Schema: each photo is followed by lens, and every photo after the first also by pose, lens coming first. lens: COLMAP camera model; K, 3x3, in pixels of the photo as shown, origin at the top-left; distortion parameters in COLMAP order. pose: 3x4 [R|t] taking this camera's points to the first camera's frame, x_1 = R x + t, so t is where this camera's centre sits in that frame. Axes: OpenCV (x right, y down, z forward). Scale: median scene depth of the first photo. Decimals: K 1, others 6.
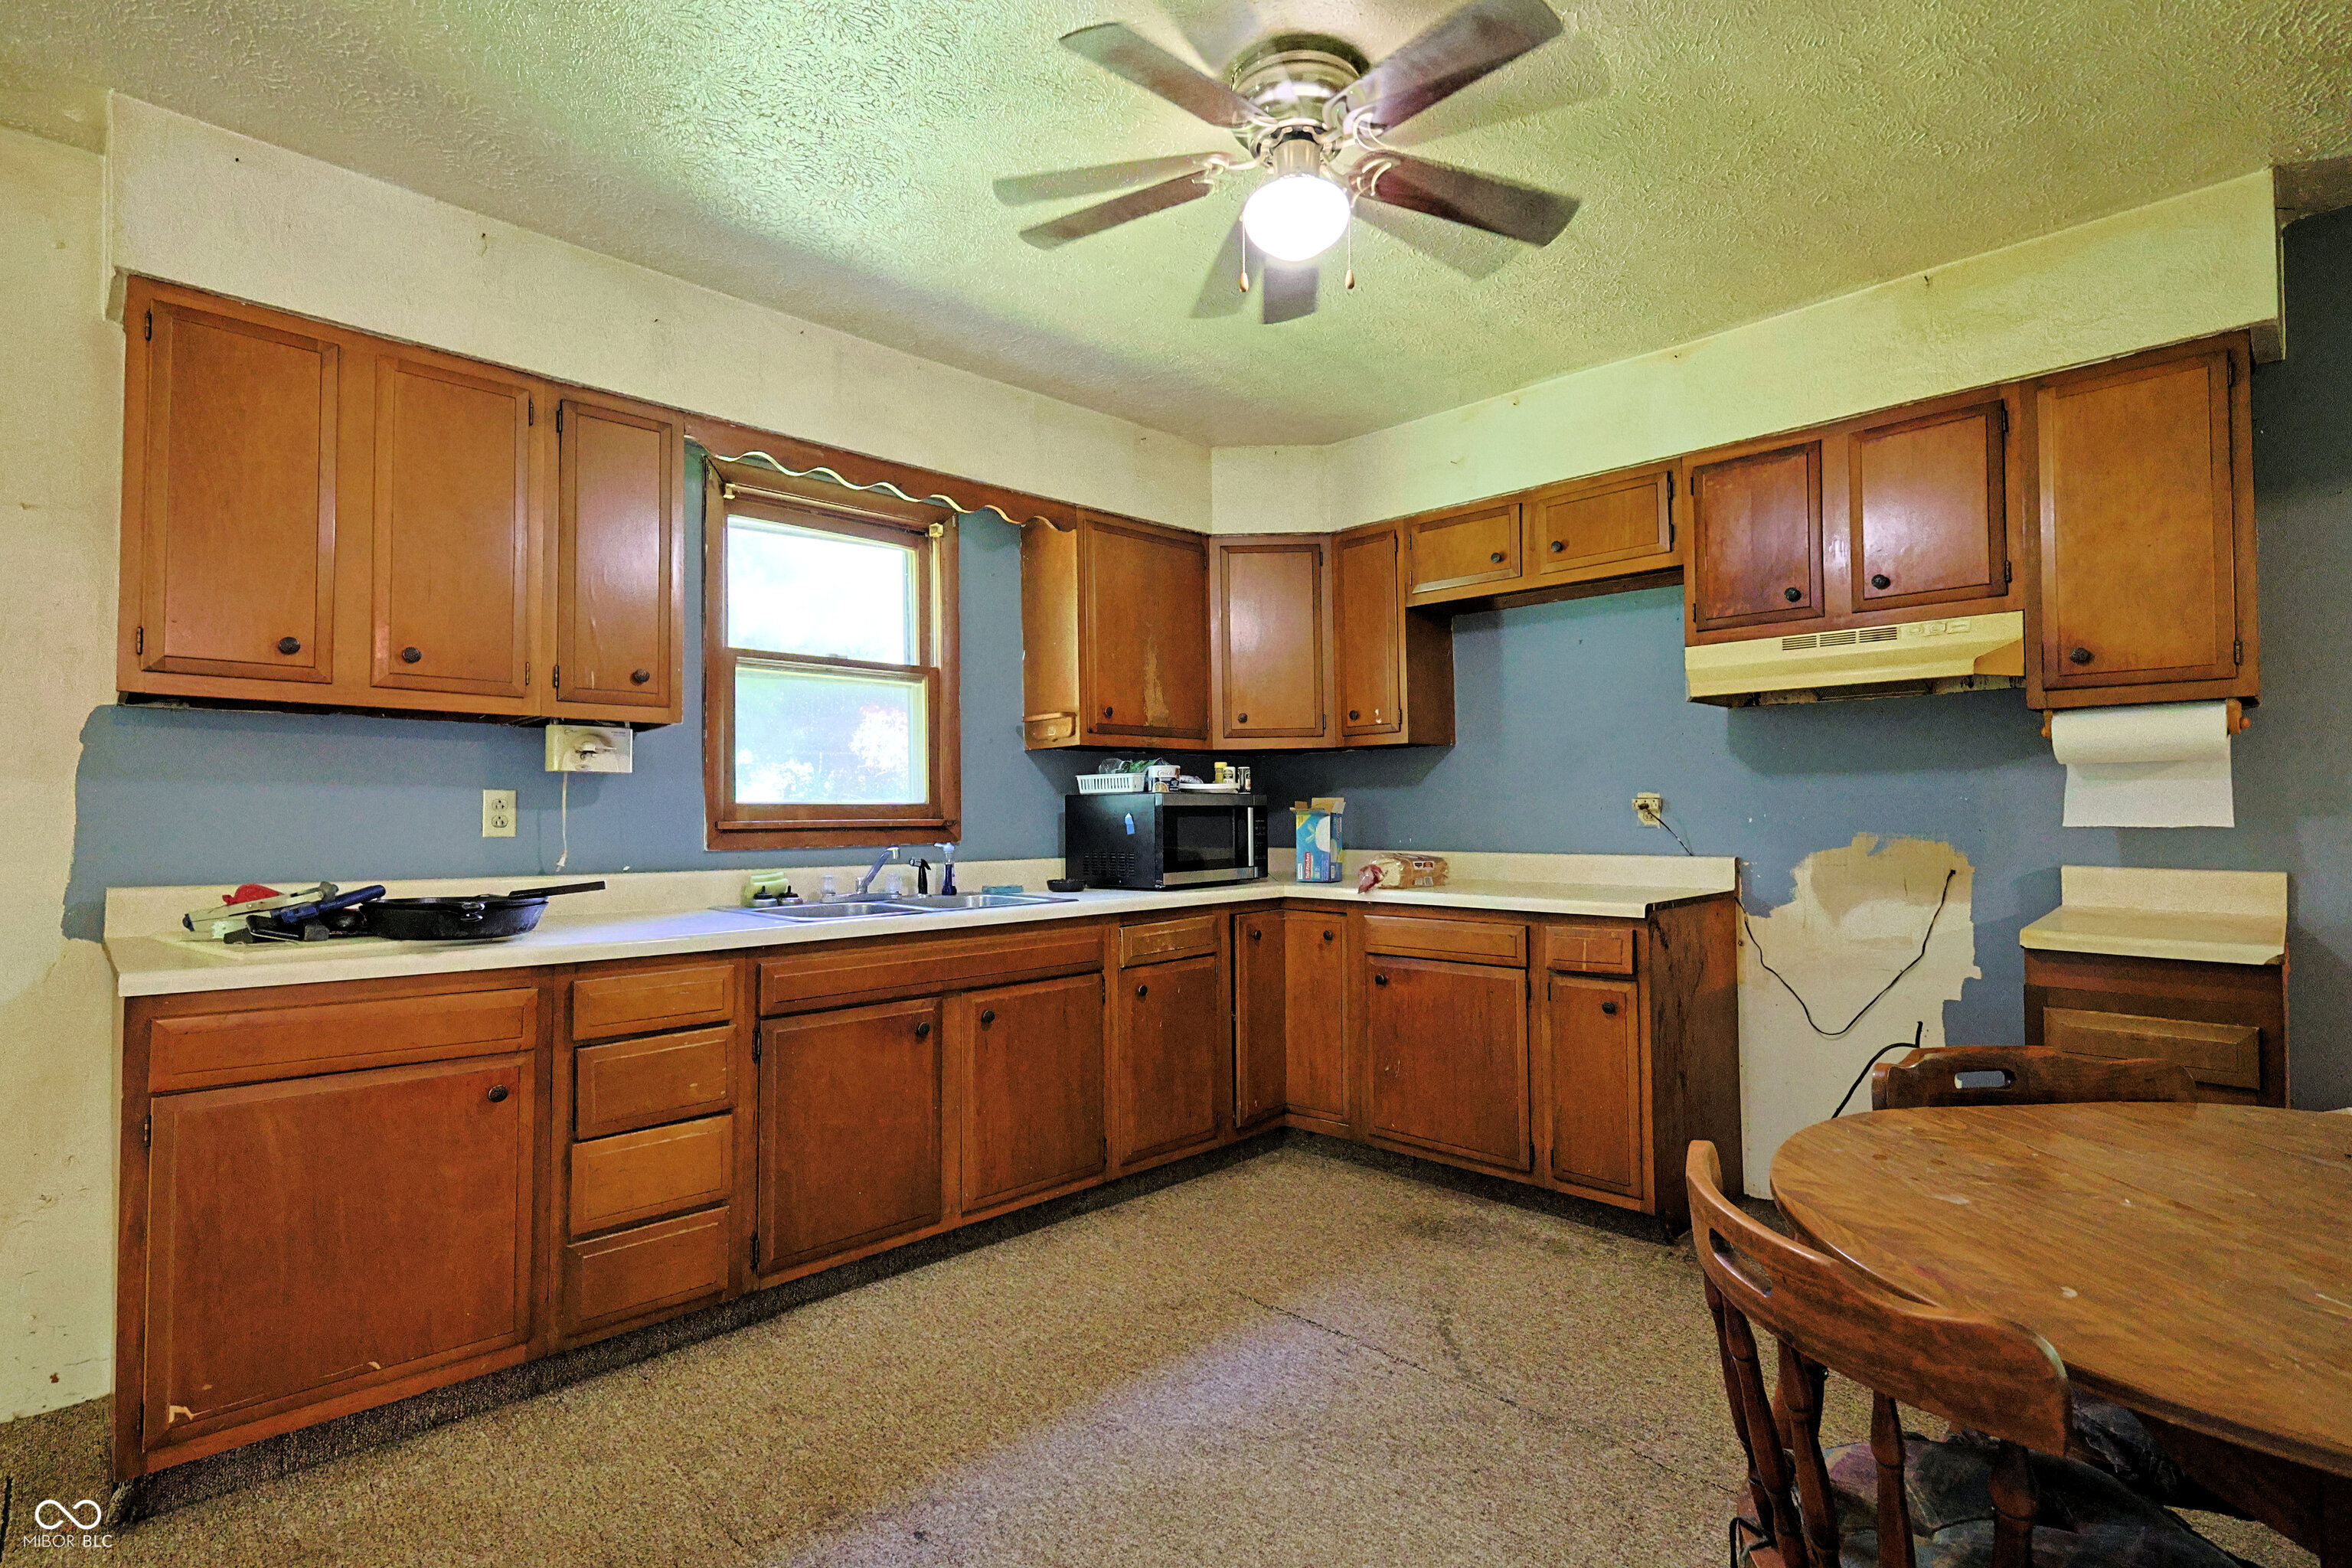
lens RADIAL K [[1125.3, 0, 1160.7], [0, 1125.3, 787.2], [0, 0, 1]] dist [0.003802, 0.000723]
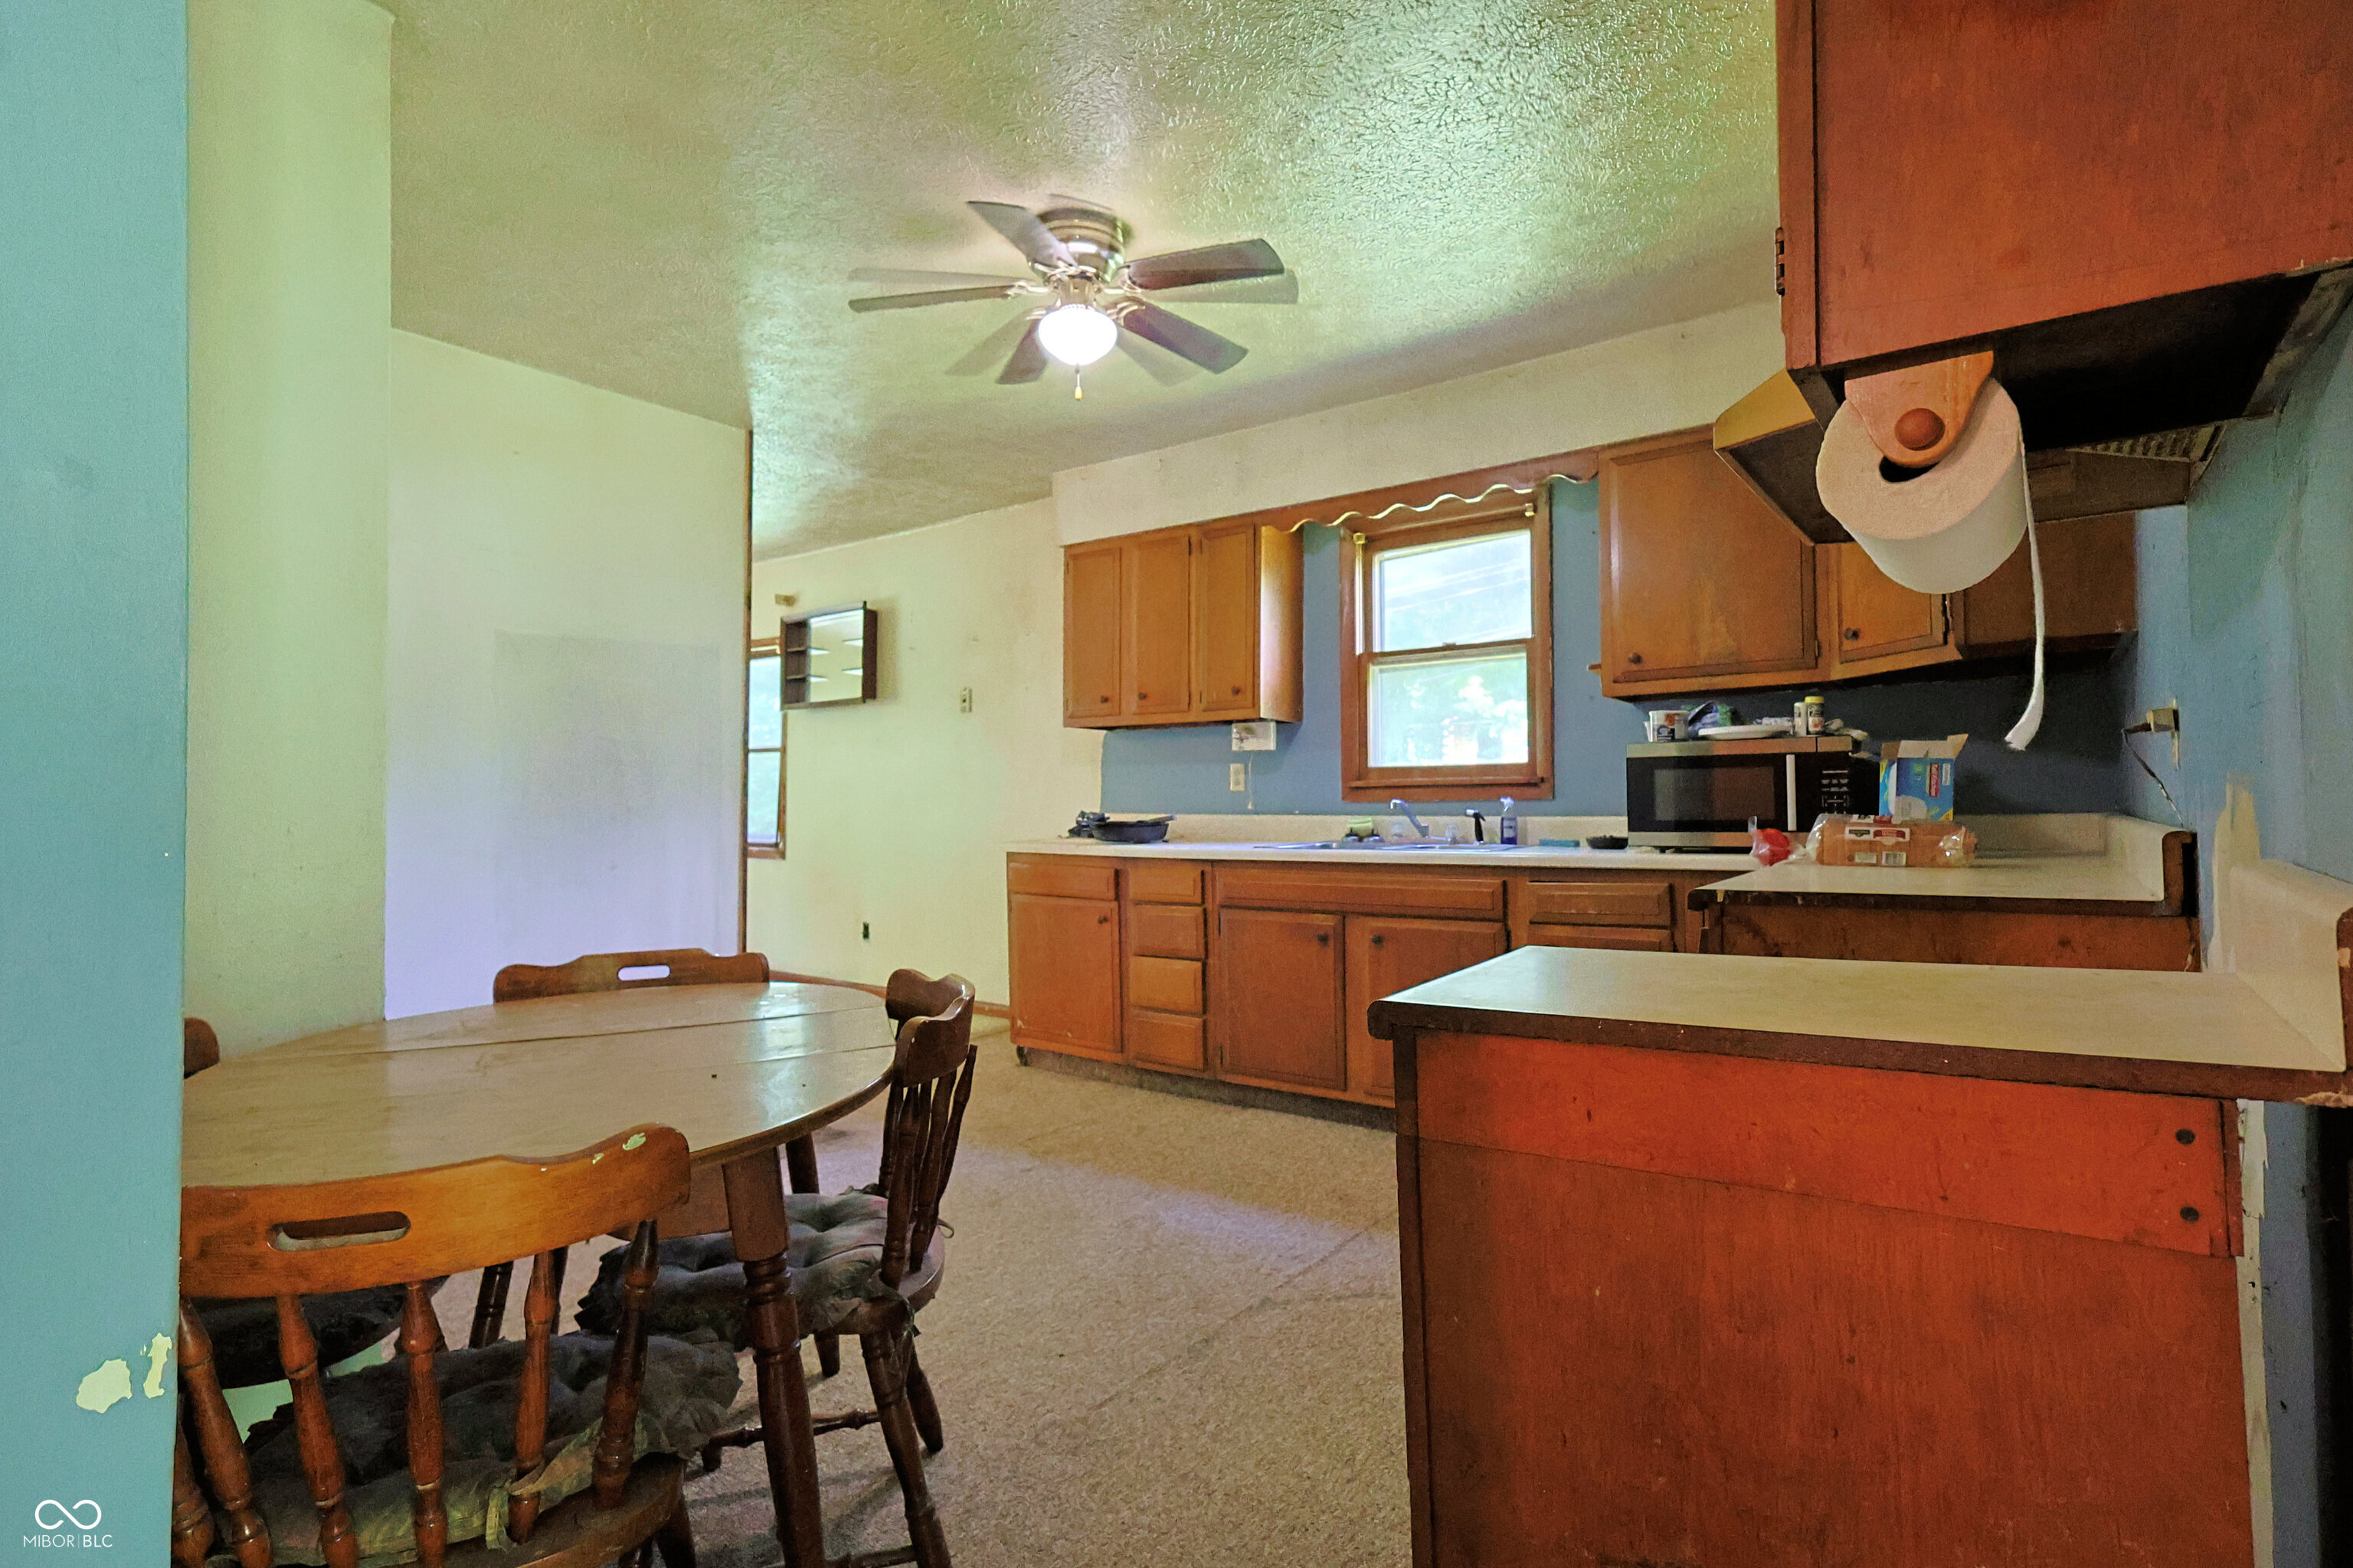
lens RADIAL K [[1125.8, 0, 1180.1], [0, 1125.8, 784.5], [0, 0, 1]] dist [0.003802, 0.000723]
pose [[0.177635, -0.007468, -0.984068, 1.002317], [0.034342, 0.999409, -0.001385, 0.032103], [0.983497, -0.033549, 0.177787, 0.580189]]
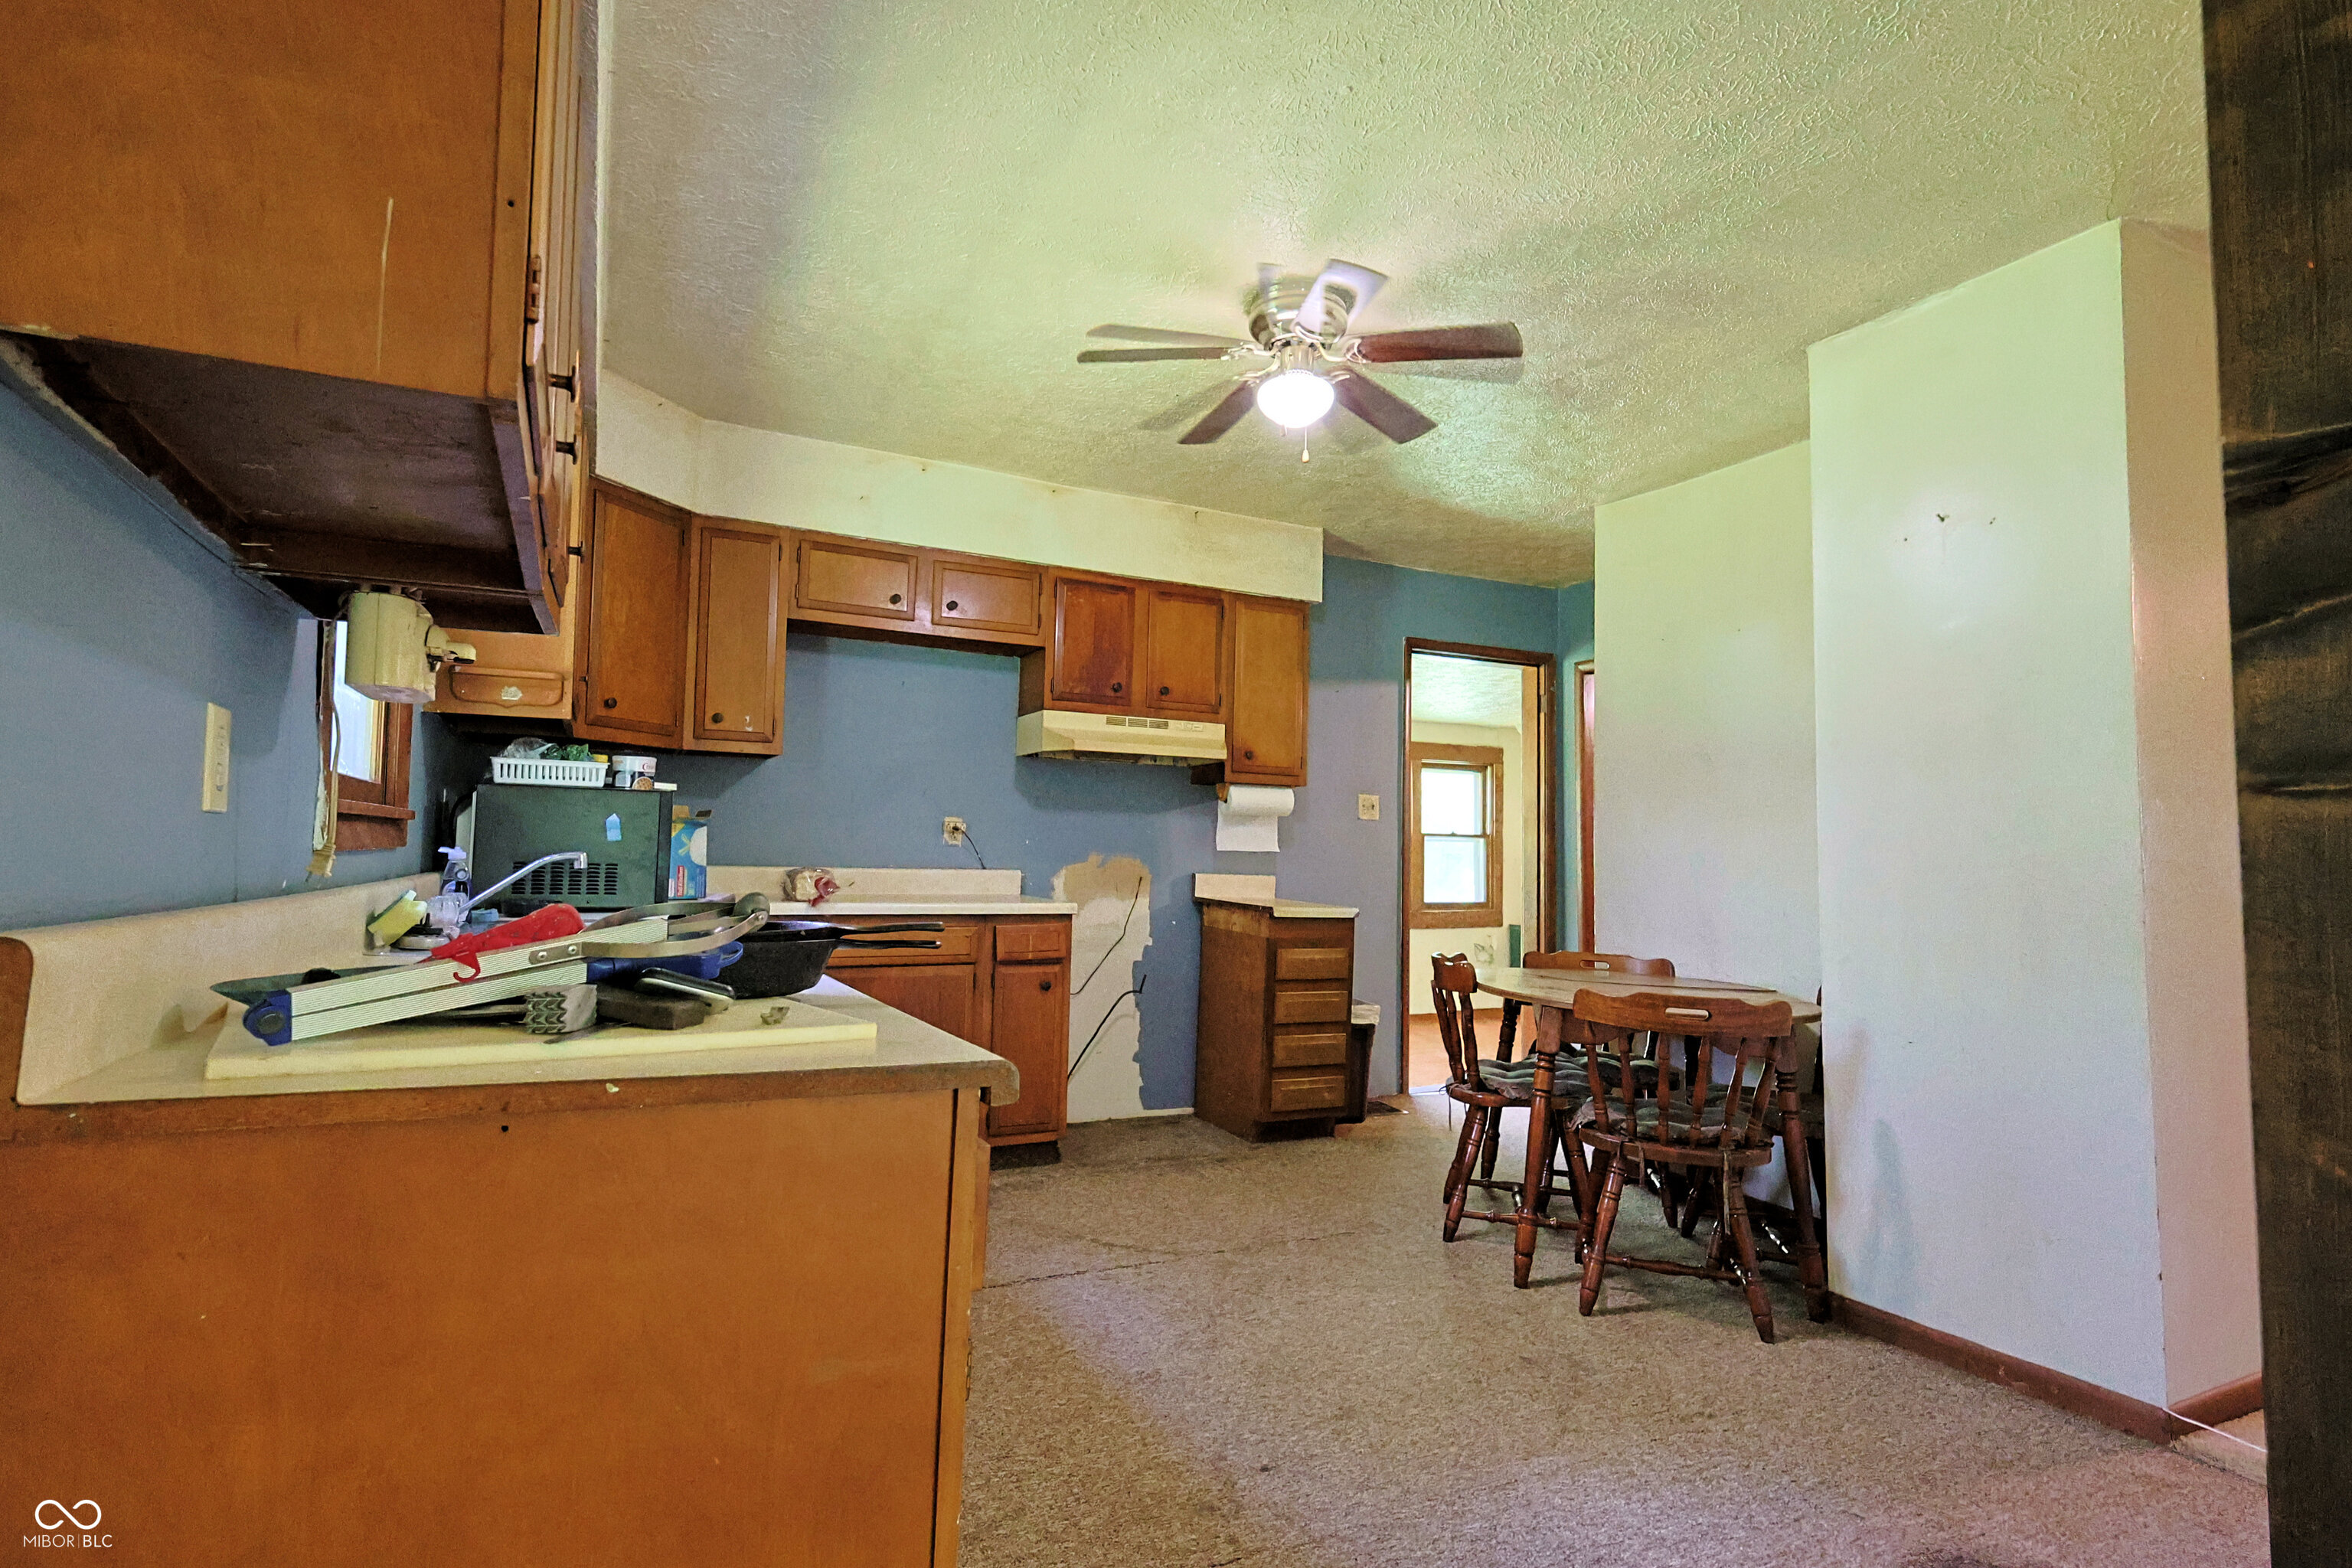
lens RADIAL K [[1194.7, 0, 1164.6], [0, 1194.7, 787.7], [0, 0, 1]] dist [-0.000369, -0.000071]
pose [[0.299112, 0.067167, 0.951851, -0.869694], [-0.048246, 0.997308, -0.055213, 0.039634], [-0.952998, -0.029408, 0.301547, 0.469669]]
